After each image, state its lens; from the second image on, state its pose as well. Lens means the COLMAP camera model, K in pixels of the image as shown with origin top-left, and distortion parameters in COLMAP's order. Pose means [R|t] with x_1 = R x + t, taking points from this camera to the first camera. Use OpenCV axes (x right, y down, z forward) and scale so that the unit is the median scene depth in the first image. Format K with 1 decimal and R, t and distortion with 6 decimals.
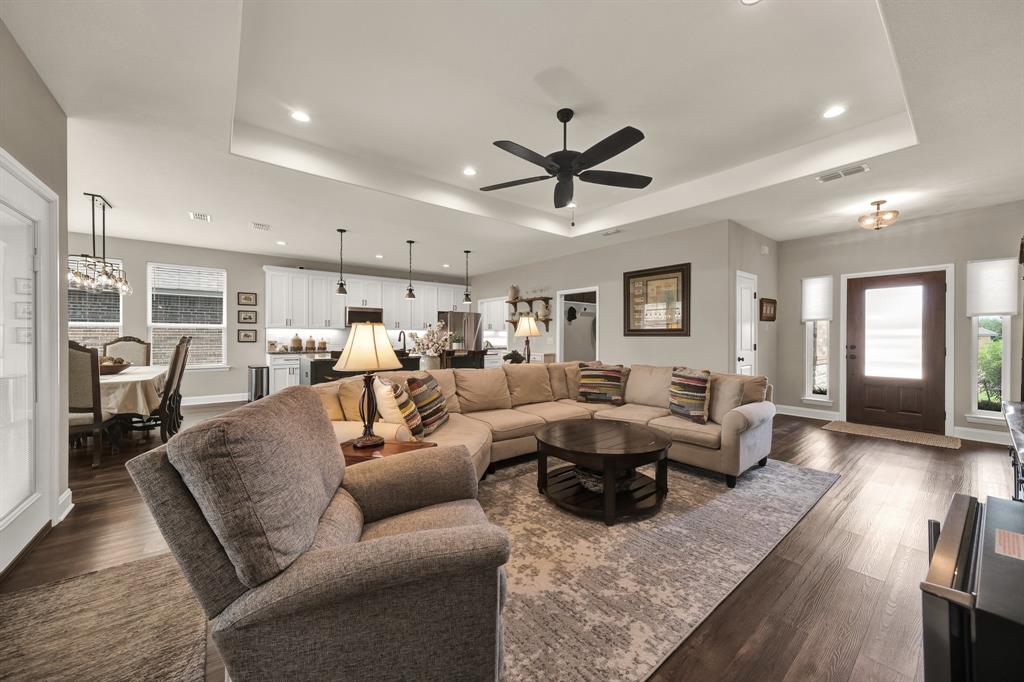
lens RADIAL K [[370.2, 0, 503.0], [0, 370.2, 338.3], [0, 0, 1]] dist [-0.003419, 0.002550]
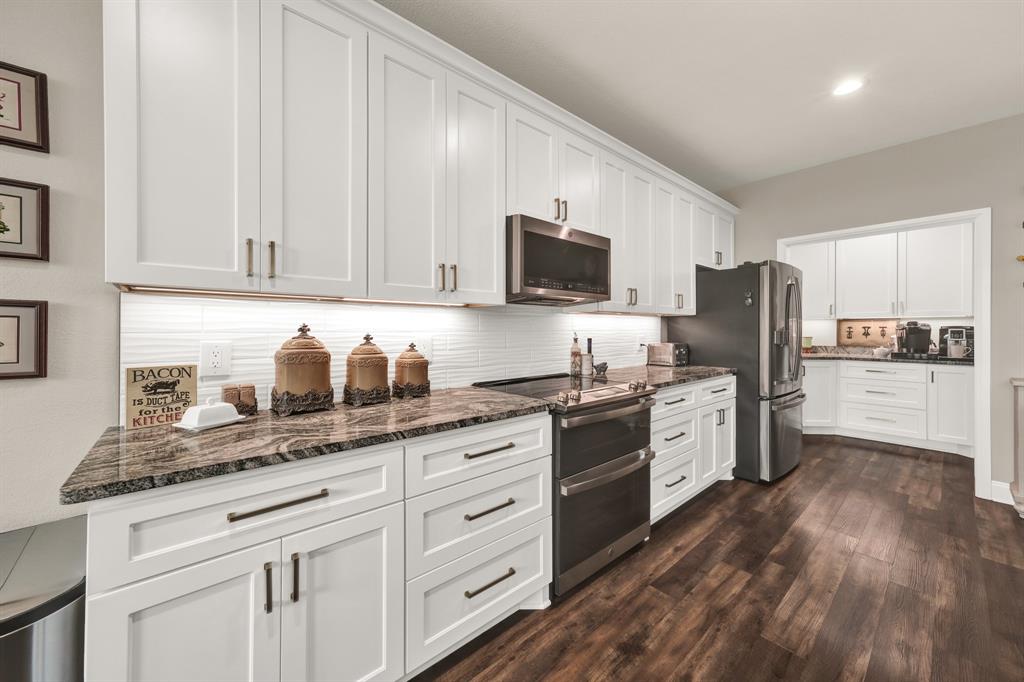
lens RADIAL K [[370.2, 0, 516.5], [0, 370.2, 331.4], [0, 0, 1]] dist [-0.003419, 0.002550]
pose [[0.997865, -0.004590, 0.065143, -0.483547], [0.004789, 0.999984, -0.002891, -0.008912], [-0.065128, 0.003197, 0.997872, 0.842321]]
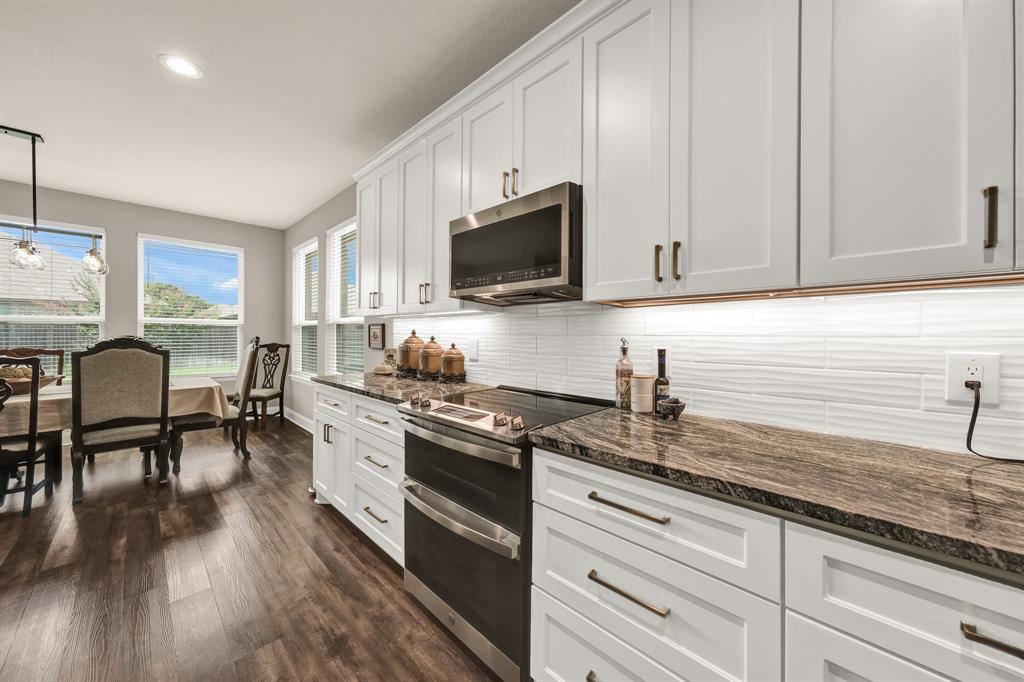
lens RADIAL K [[370.2, 0, 517.9], [0, 370.2, 334.2], [0, 0, 1]] dist [-0.003419, 0.002550]
pose [[0.150563, -0.004109, -0.988592, -0.184935], [-0.012654, 0.999901, -0.006084, -0.008724], [0.988519, 0.013426, 0.150496, 1.110623]]
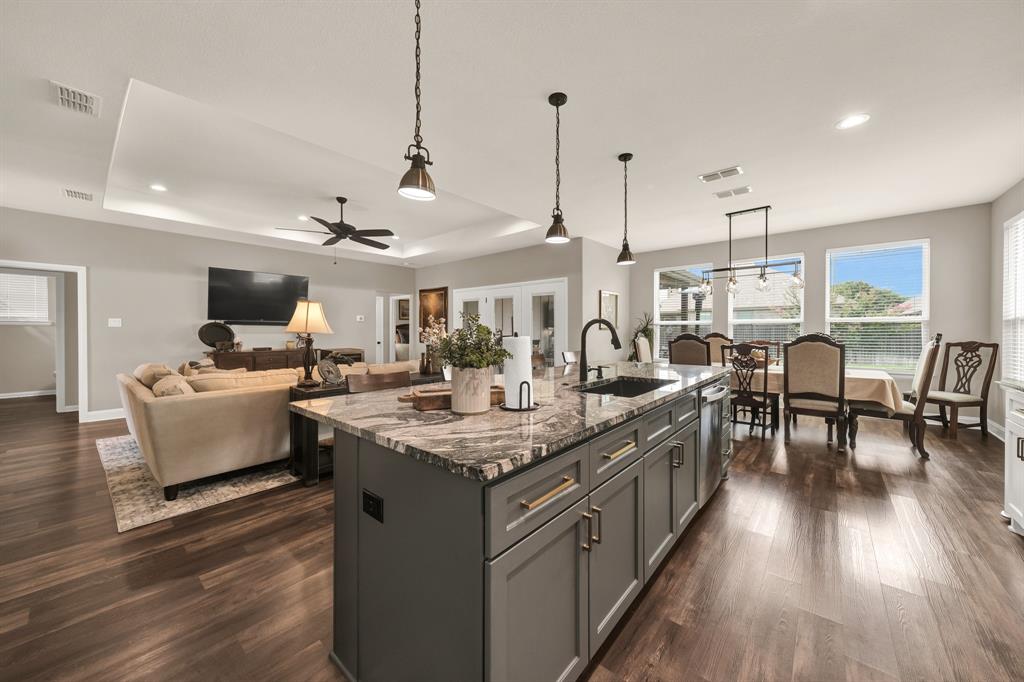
lens RADIAL K [[370.2, 0, 521.1], [0, 370.2, 335.2], [0, 0, 1]] dist [-0.003419, 0.002550]
pose [[-0.975024, 0.000911, -0.222098, -0.107277], [-0.003419, 0.999812, 0.019109, -0.009310], [0.222073, 0.019391, -0.974837, 1.181630]]
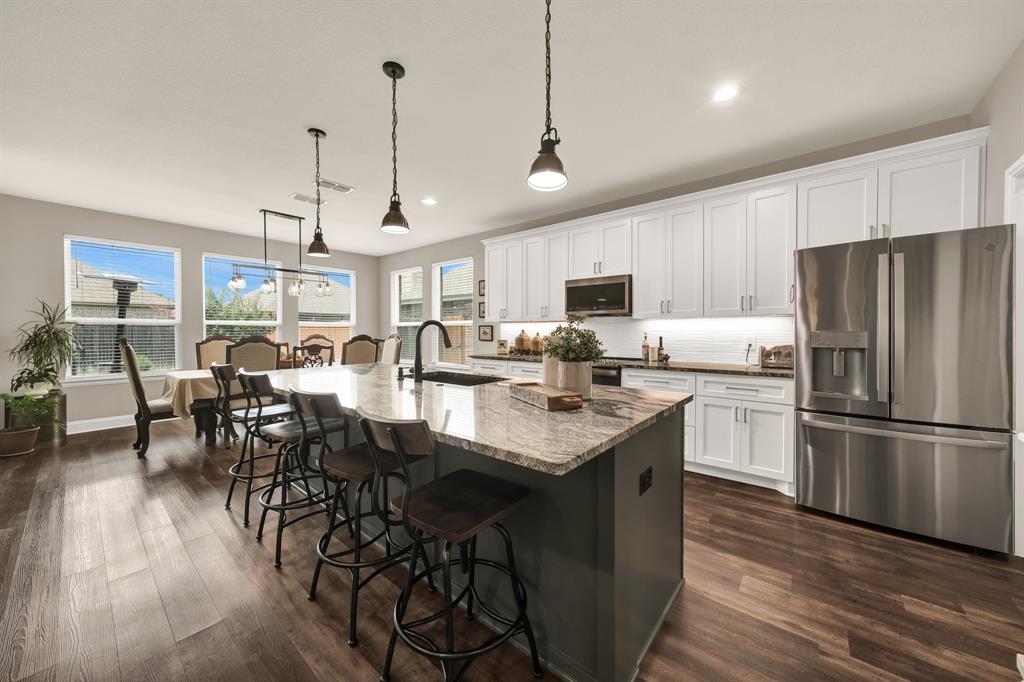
lens RADIAL K [[370.2, 0, 521.9], [0, 370.2, 336.3], [0, 0, 1]] dist [-0.003419, 0.002550]
pose [[0.241201, 0.007429, -0.970447, 0.106960], [-0.004718, 0.999968, 0.006483, -0.005568], [0.970464, 0.003015, 0.241228, 0.887324]]
